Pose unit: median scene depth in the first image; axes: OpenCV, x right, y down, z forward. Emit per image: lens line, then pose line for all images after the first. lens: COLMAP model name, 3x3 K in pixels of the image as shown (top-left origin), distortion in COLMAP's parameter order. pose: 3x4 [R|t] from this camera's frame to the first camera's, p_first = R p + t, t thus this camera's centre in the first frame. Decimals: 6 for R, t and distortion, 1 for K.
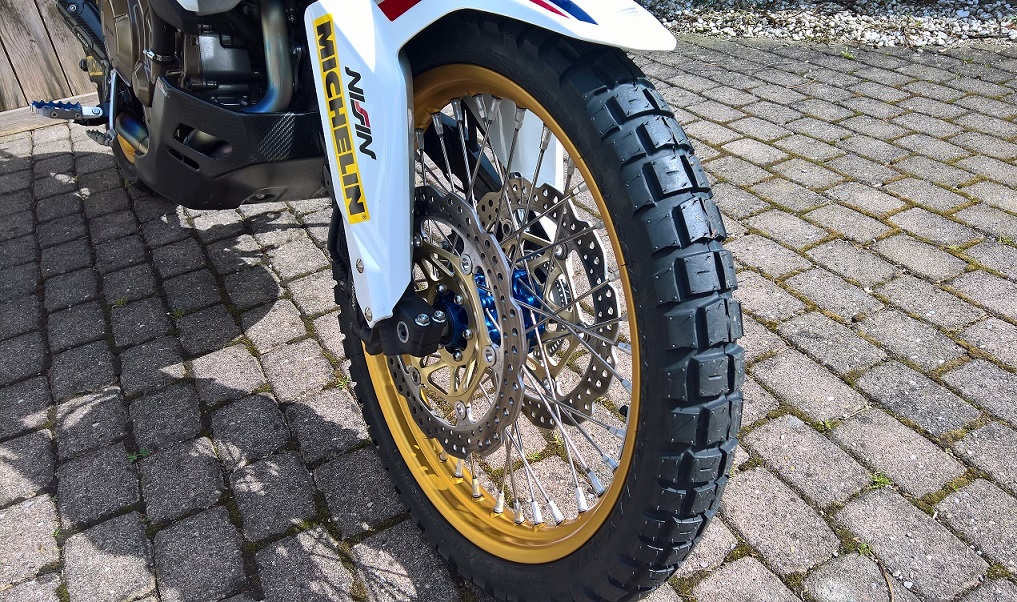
lens RADIAL K [[777.1, 0, 508.0], [0, 777.1, 293.5], [0, 0, 1]] dist [0.027513, -0.021262]
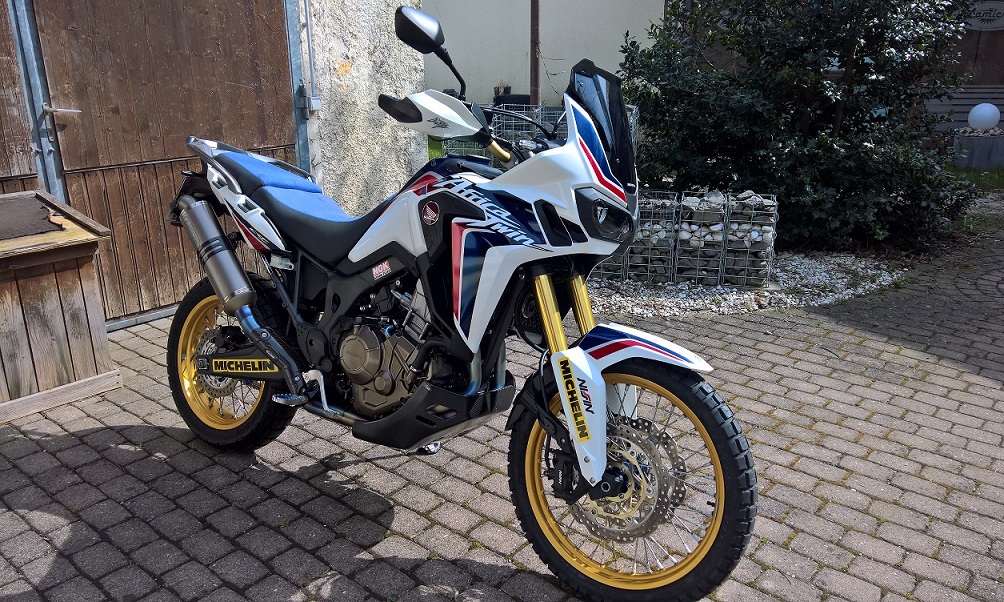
lens RADIAL K [[776.2, 0, 504.2], [0, 776.2, 307.3], [0, 0, 1]] dist [0.024011, -0.008627]
pose [[0.927147, -0.033742, 0.373176, -1.205649], [0.131971, 0.961526, -0.240938, 0.051219], [-0.350689, 0.272633, 0.895929, -1.067737]]
